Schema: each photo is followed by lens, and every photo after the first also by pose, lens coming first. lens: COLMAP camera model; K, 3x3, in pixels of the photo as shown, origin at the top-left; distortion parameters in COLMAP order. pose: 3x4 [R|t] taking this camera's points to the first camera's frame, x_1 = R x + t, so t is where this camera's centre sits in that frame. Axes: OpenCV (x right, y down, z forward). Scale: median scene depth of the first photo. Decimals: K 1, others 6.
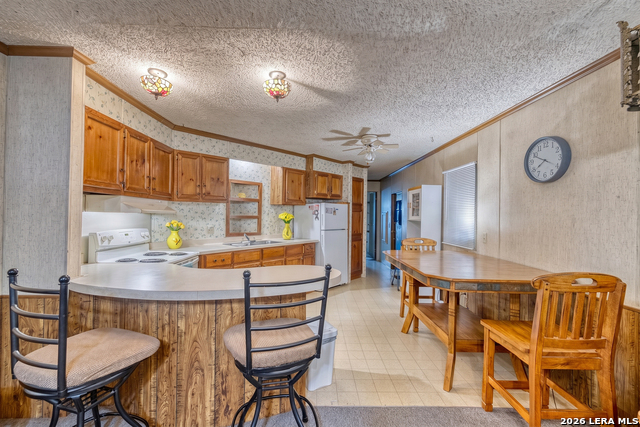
lens RADIAL K [[282.0, 0, 320.0], [0, 282.0, 215.7], [0, 0, 1]] dist [0.002513, -0.000445]
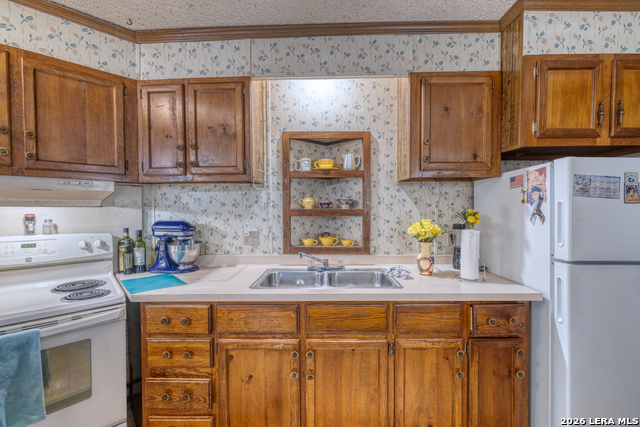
lens RADIAL K [[282.0, 0, 320.4], [0, 282.0, 213.7], [0, 0, 1]] dist [0.002513, -0.000445]
pose [[0.655841, 0.010410, -0.754827, 0.064795], [0.009955, 0.999699, 0.022437, -0.002918], [0.754833, -0.022230, 0.655540, 0.665309]]
